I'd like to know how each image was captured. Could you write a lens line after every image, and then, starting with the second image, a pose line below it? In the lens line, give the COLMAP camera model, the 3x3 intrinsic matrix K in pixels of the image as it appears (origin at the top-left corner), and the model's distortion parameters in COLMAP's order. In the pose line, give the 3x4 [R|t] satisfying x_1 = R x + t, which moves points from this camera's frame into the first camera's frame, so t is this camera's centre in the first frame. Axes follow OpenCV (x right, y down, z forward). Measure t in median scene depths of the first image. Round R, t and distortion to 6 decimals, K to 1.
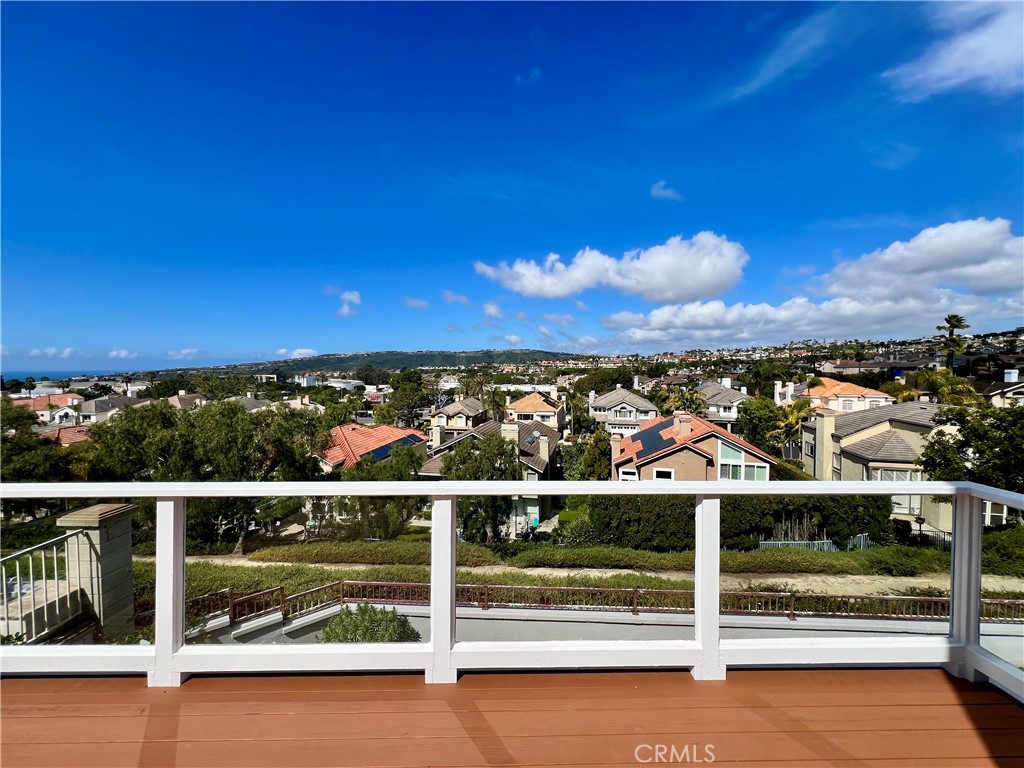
lens RADIAL K [[408.2, 0, 511.8], [0, 408.2, 379.7], [0, 0, 1]] dist [-0.002096, 0.000980]
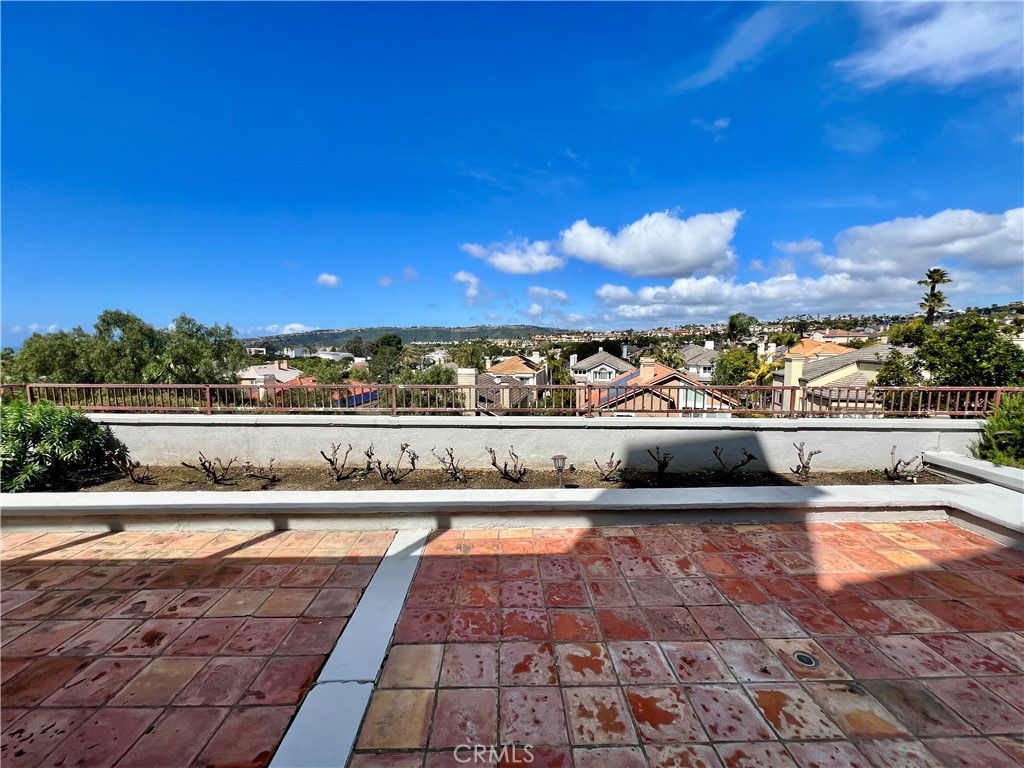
lens RADIAL K [[408.2, 0, 510.9], [0, 408.2, 368.7], [0, 0, 1]] dist [-0.002096, 0.000980]
pose [[0.999963, -0.001010, 0.008502, 0.067940], [0.000750, 0.999532, 0.030589, 0.059605], [-0.008529, -0.030582, 0.999496, 0.027685]]
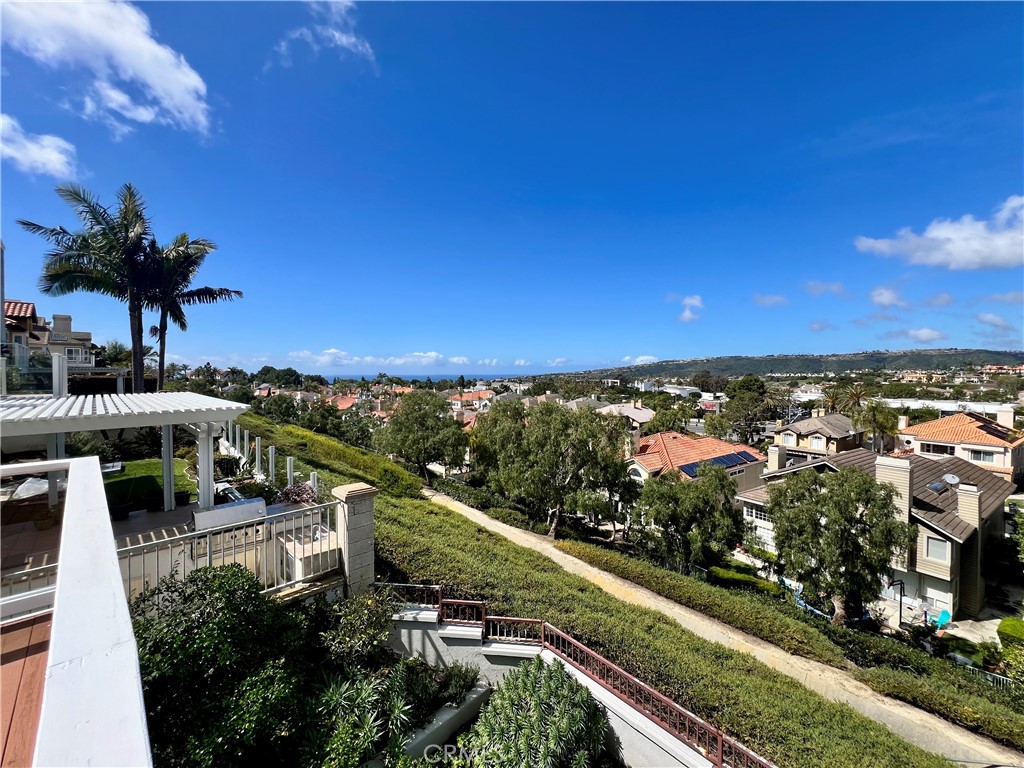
lens RADIAL K [[408.2, 0, 512.3], [0, 408.2, 381.2], [0, 0, 1]] dist [-0.002096, 0.000980]
pose [[0.706994, 0.019883, -0.706940, 0.018372], [-0.027925, 0.999610, 0.000188, -0.001304], [0.706668, 0.019608, 0.707274, 0.046356]]
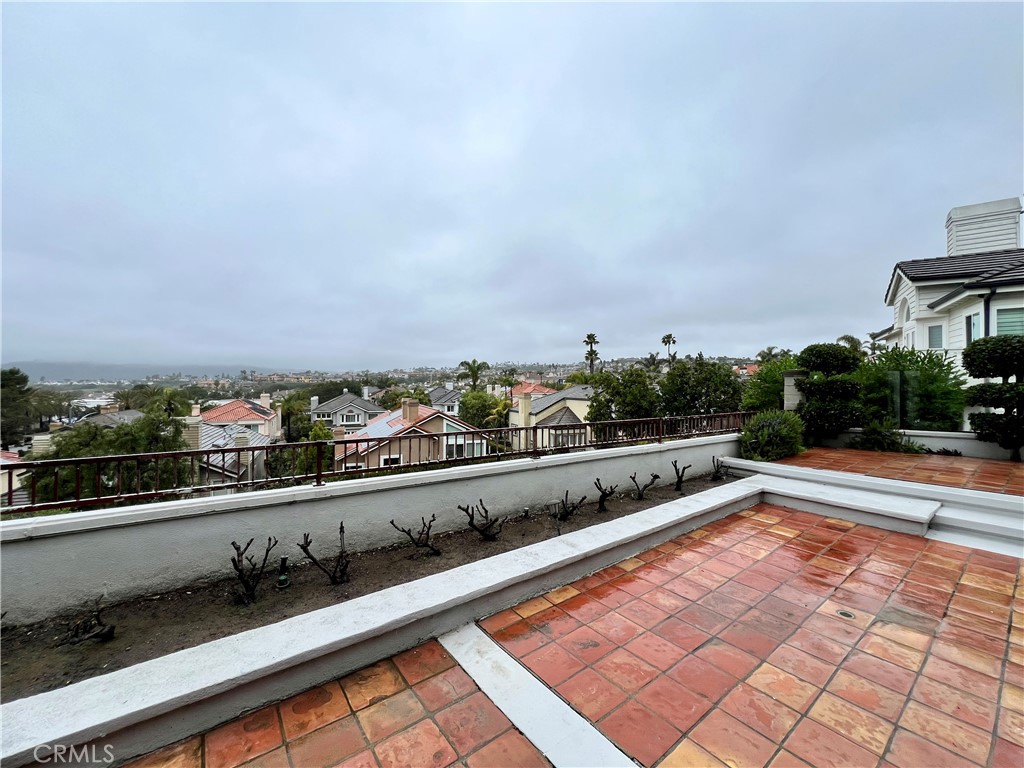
lens RADIAL K [[408.2, 0, 510.7], [0, 408.2, 378.5], [0, 0, 1]] dist [-0.002096, 0.000980]
pose [[0.805172, 0.010913, 0.592941, 0.023299], [0.016321, 0.999044, -0.040550, 0.059101], [-0.592817, 0.042327, 0.804224, 0.050251]]
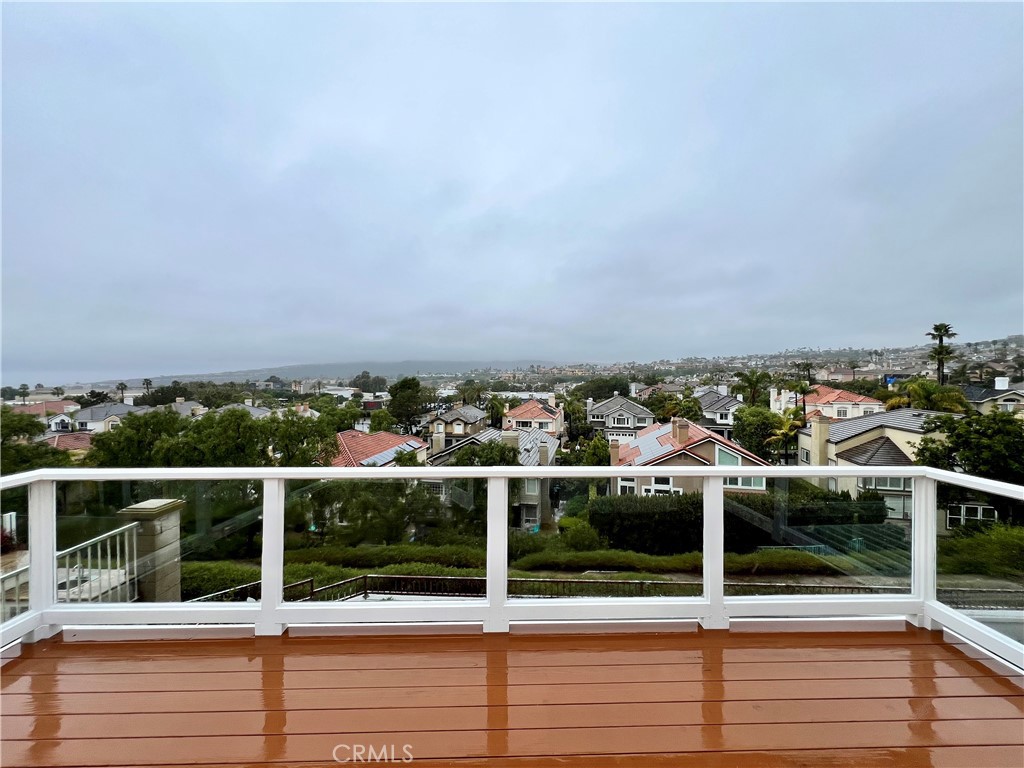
lens RADIAL K [[408.2, 0, 512.0], [0, 408.2, 379.9], [0, 0, 1]] dist [-0.002096, 0.000980]
pose [[0.999966, 0.000914, 0.008139, -0.005903], [-0.000768, 0.999839, -0.017901, 0.000518], [-0.008154, 0.017894, 0.999807, -0.009720]]
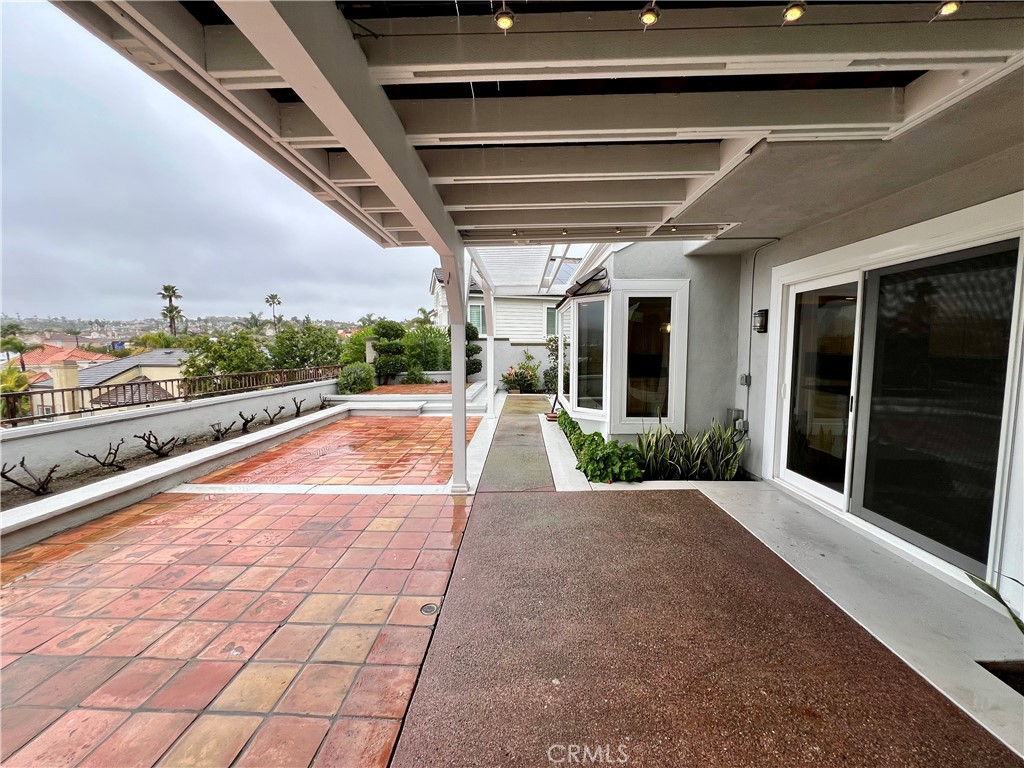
lens RADIAL K [[408.2, 0, 510.9], [0, 408.2, 379.3], [0, 0, 1]] dist [-0.002096, 0.000980]
pose [[0.041743, -0.078902, 0.996008, -0.040687], [0.036843, 0.996320, 0.077383, 0.060969], [-0.998449, 0.033465, 0.044497, 0.015816]]
